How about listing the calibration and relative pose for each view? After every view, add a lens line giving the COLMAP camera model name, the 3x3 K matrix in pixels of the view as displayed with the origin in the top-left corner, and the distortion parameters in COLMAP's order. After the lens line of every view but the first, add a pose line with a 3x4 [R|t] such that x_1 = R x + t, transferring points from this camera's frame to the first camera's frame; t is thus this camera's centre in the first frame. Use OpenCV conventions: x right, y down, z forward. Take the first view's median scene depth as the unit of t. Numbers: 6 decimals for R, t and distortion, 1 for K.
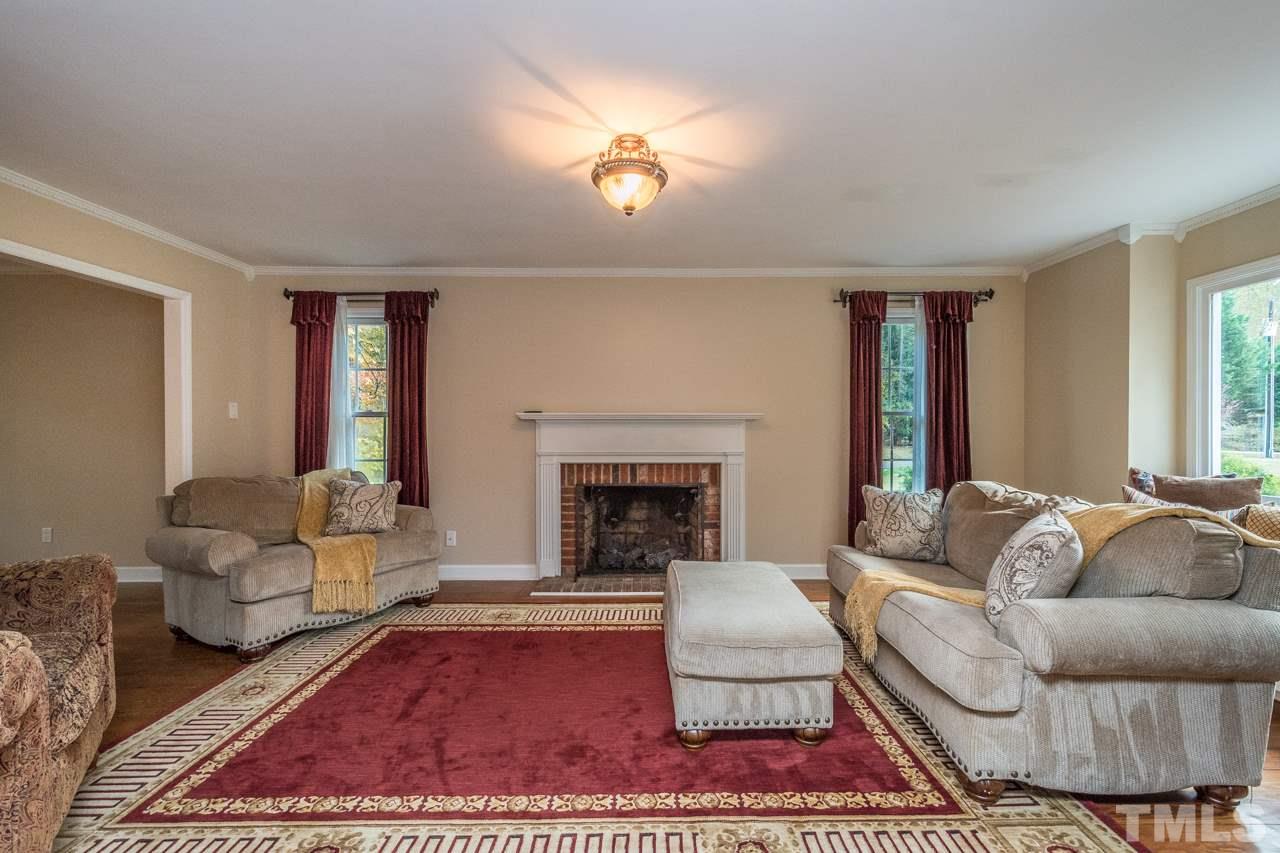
lens RADIAL K [[561.1, 0, 659.7], [0, 561.1, 436.2], [0, 0, 1]] dist [0.001469, -0.000386]
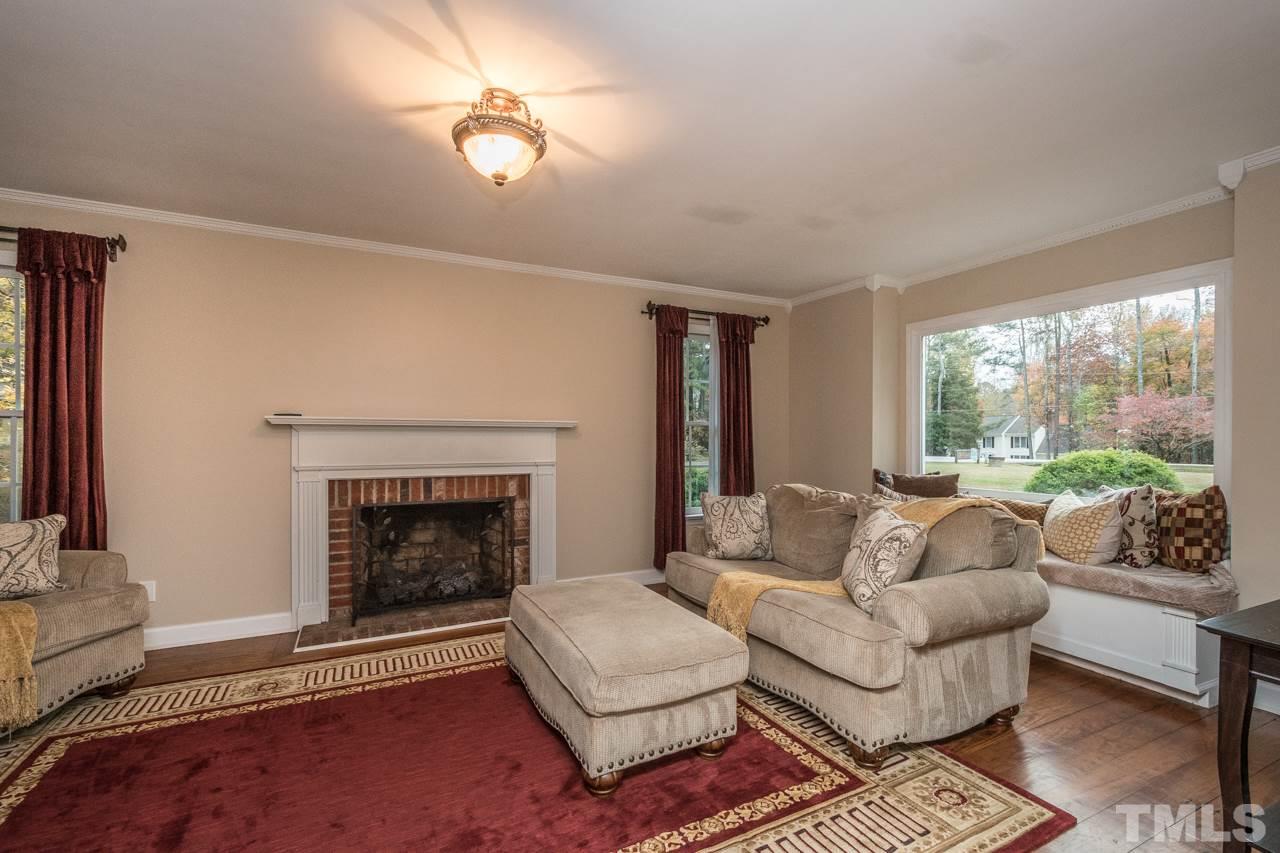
lens RADIAL K [[563.3, 0, 643.7], [0, 563.3, 442.7], [0, 0, 1]] dist [0.002380, -0.000647]
pose [[0.888974, -0.002170, 0.457953, -0.237883], [0.003630, 0.999991, -0.002307, -0.002005], [-0.457944, 0.003714, 0.888973, 0.136129]]
